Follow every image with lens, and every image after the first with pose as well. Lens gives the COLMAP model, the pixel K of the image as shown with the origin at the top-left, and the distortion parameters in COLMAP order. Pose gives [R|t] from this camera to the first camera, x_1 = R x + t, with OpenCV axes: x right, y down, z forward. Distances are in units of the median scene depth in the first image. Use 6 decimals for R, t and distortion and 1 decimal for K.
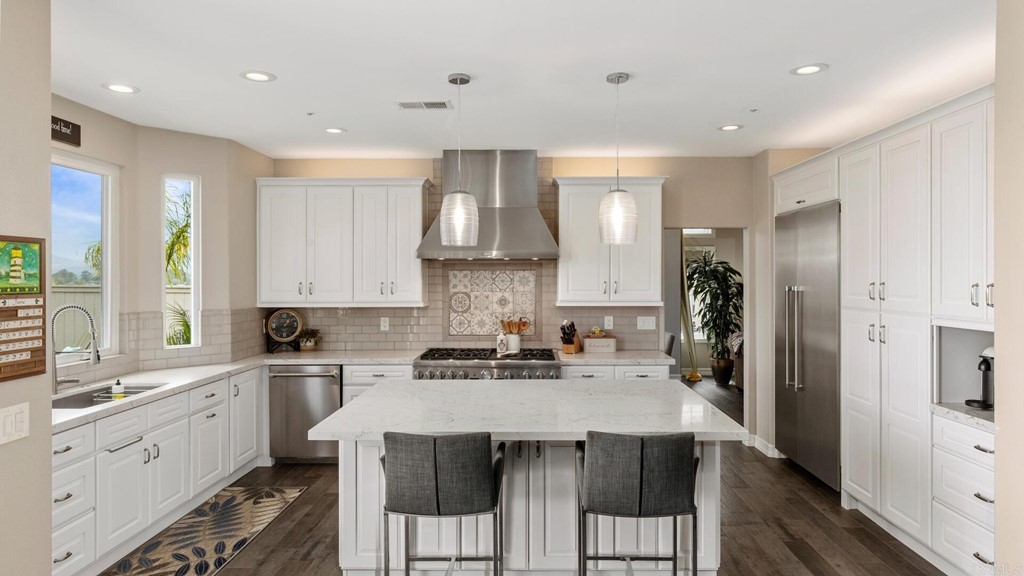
lens RADIAL K [[586.0, 0, 537.9], [0, 586.0, 281.2], [0, 0, 1]] dist [-0.027124, -0.002657]
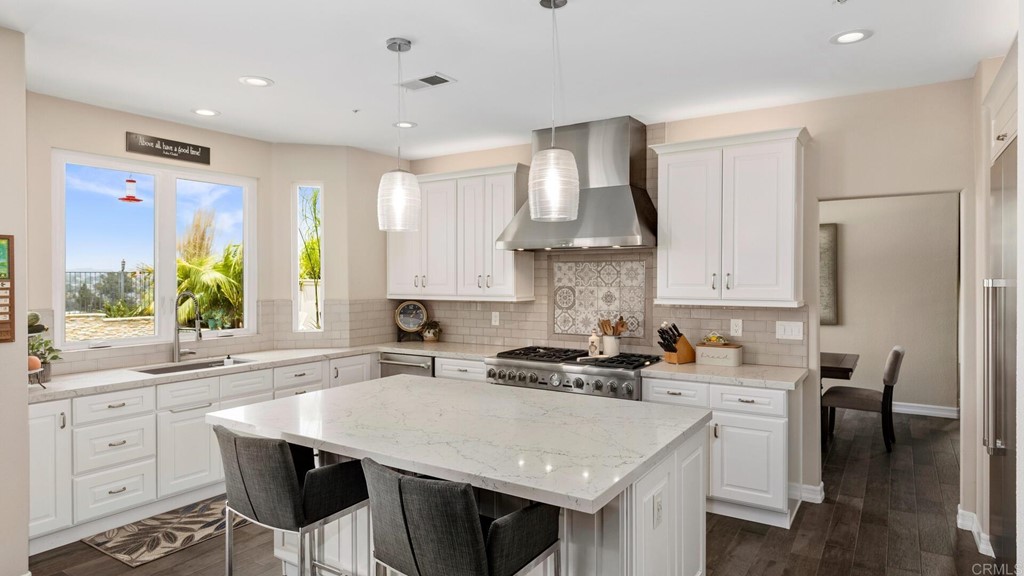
lens RADIAL K [[586.0, 0, 514.9], [0, 586.0, 282.0], [0, 0, 1]] dist [-0.027124, -0.002657]
pose [[0.841618, 0.004090, -0.540058, 0.298163], [-0.001872, 0.999987, 0.004657, 0.008082], [0.540070, -0.002908, 0.841615, 0.203635]]
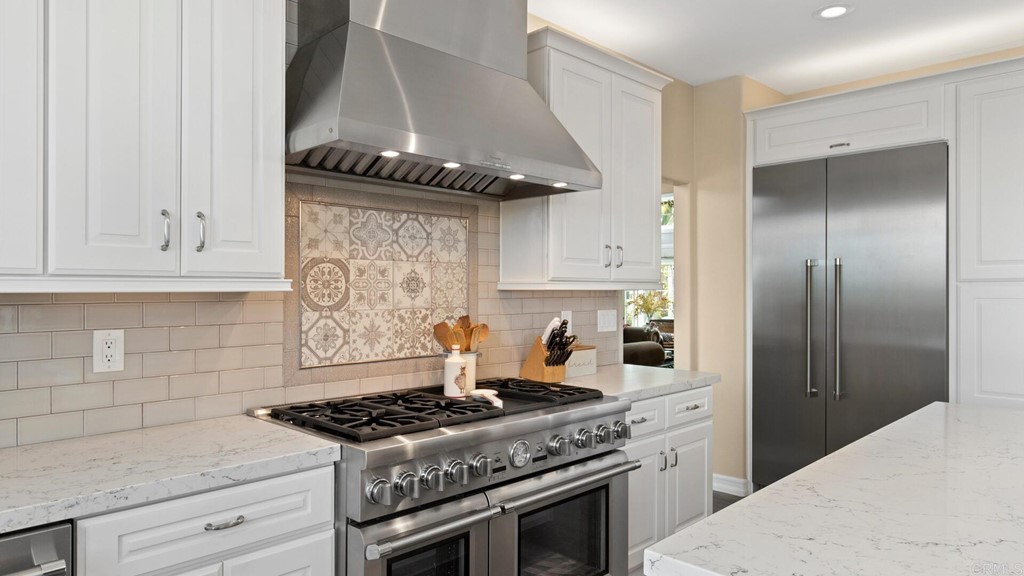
lens RADIAL K [[642.8, 0, 512.7], [0, 642.8, 291.2], [0, 0, 1]] dist [-0.001717, -0.000072]
pose [[0.704506, 0.000212, 0.709698, -0.363367], [0.003445, 0.999987, -0.003719, 0.043994], [-0.709690, 0.005065, 0.704496, 0.617528]]
